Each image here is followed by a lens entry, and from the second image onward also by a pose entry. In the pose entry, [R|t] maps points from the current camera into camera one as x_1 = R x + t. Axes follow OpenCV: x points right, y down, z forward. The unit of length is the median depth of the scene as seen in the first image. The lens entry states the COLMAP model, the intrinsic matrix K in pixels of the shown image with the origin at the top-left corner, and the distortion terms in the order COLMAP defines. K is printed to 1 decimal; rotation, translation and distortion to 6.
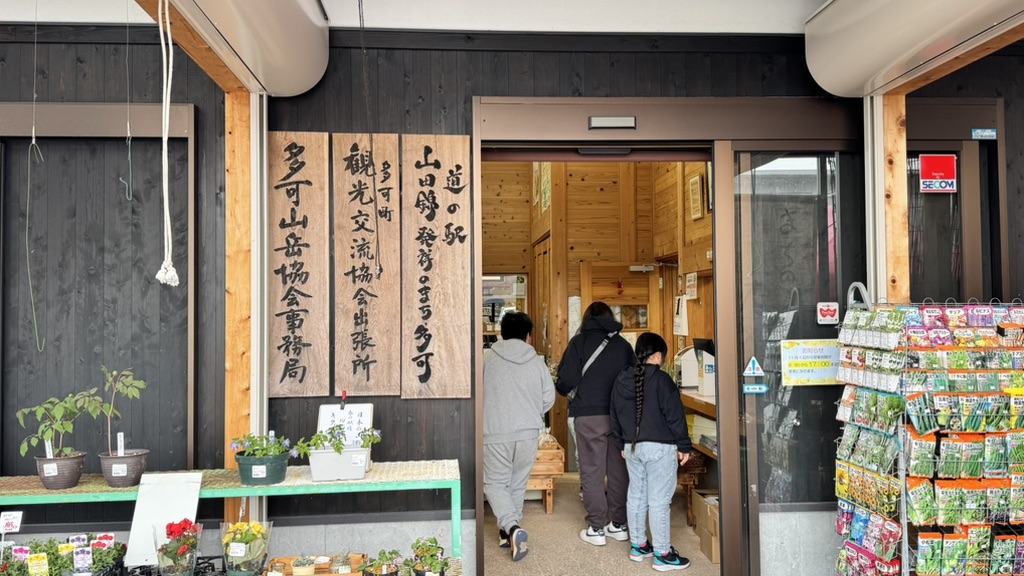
lens RADIAL K [[830.7, 0, 516.2], [0, 830.7, 290.0], [0, 0, 1]] dist [0.069539, -0.093817]
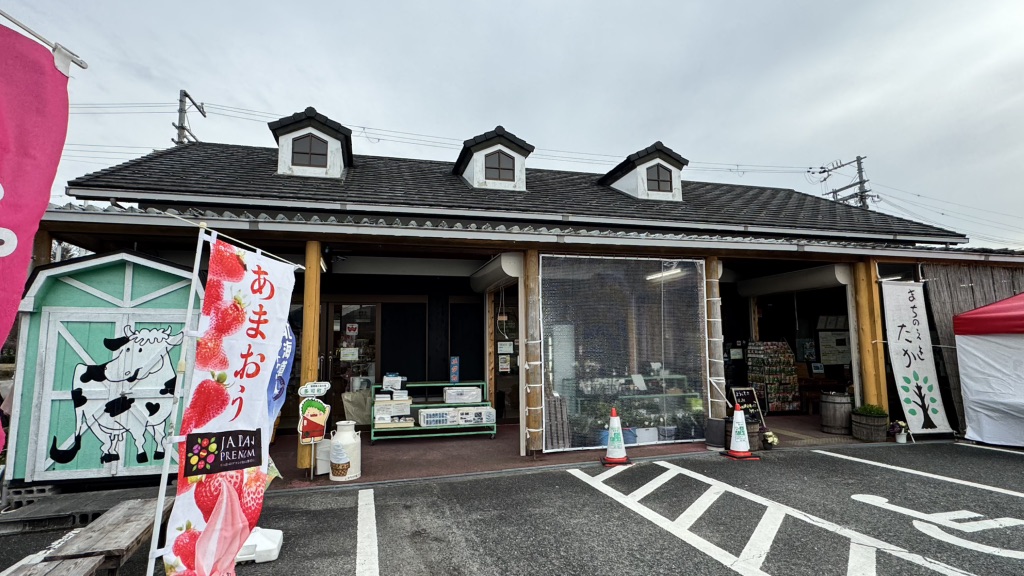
lens RADIAL K [[532.6, 0, 513.4], [0, 532.6, 292.8], [0, 0, 1]] dist [-0.003548, 0.000205]
pose [[0.983673, 0.019742, 0.178879, -1.465694], [-0.006457, 0.997197, -0.074545, -0.023785], [-0.179850, 0.072173, 0.981043, -1.761286]]
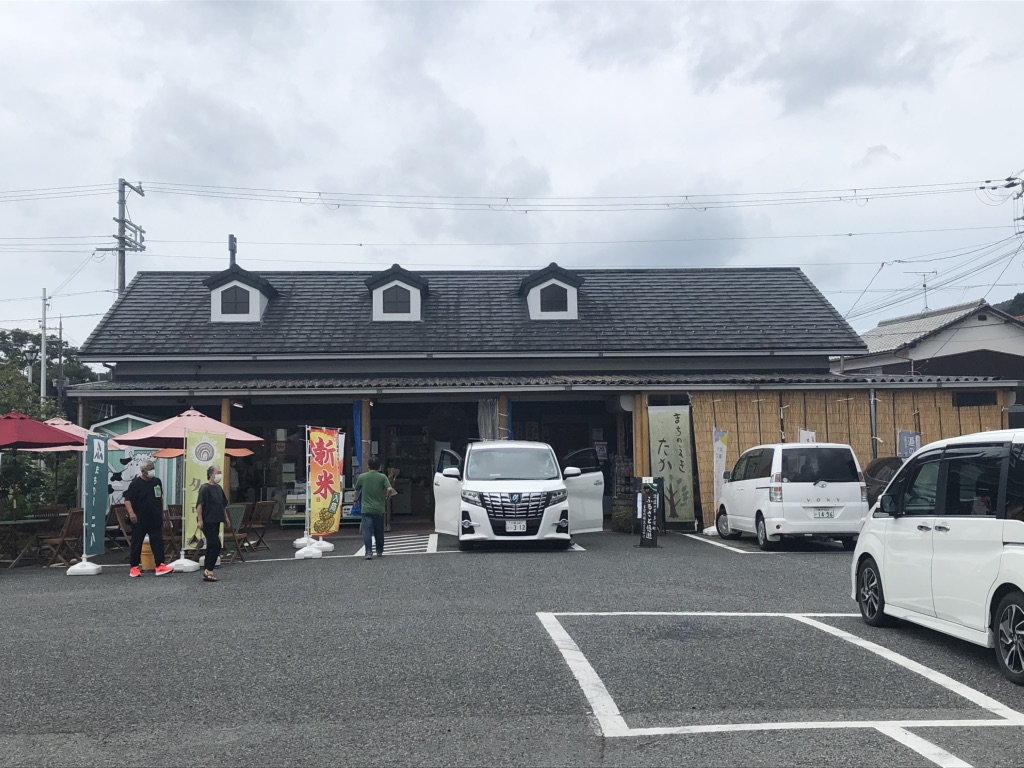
lens RADIAL K [[1170.5, 0, 514.2], [0, 1170.5, 382.1], [0, 0, 1]] dist [0.040978, 0.000000]
pose [[0.999622, -0.002032, -0.027433, -0.021522], [0.001243, 0.999586, -0.028743, -0.229080], [0.027480, 0.028698, 0.999210, -6.394676]]
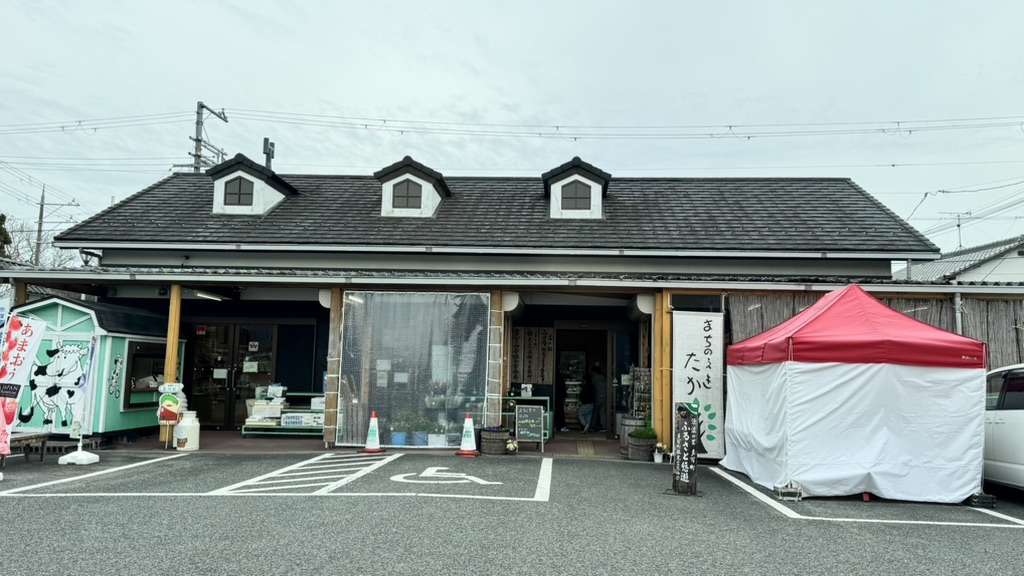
lens RADIAL K [[830.7, 0, 516.7], [0, 830.7, 289.6], [0, 0, 1]] dist [0.069539, -0.093817]
pose [[0.990497, 0.020790, -0.135957, 0.370566], [-0.030130, 0.997297, -0.067010, -0.083102], [0.134196, 0.070470, 0.988446, -3.676299]]
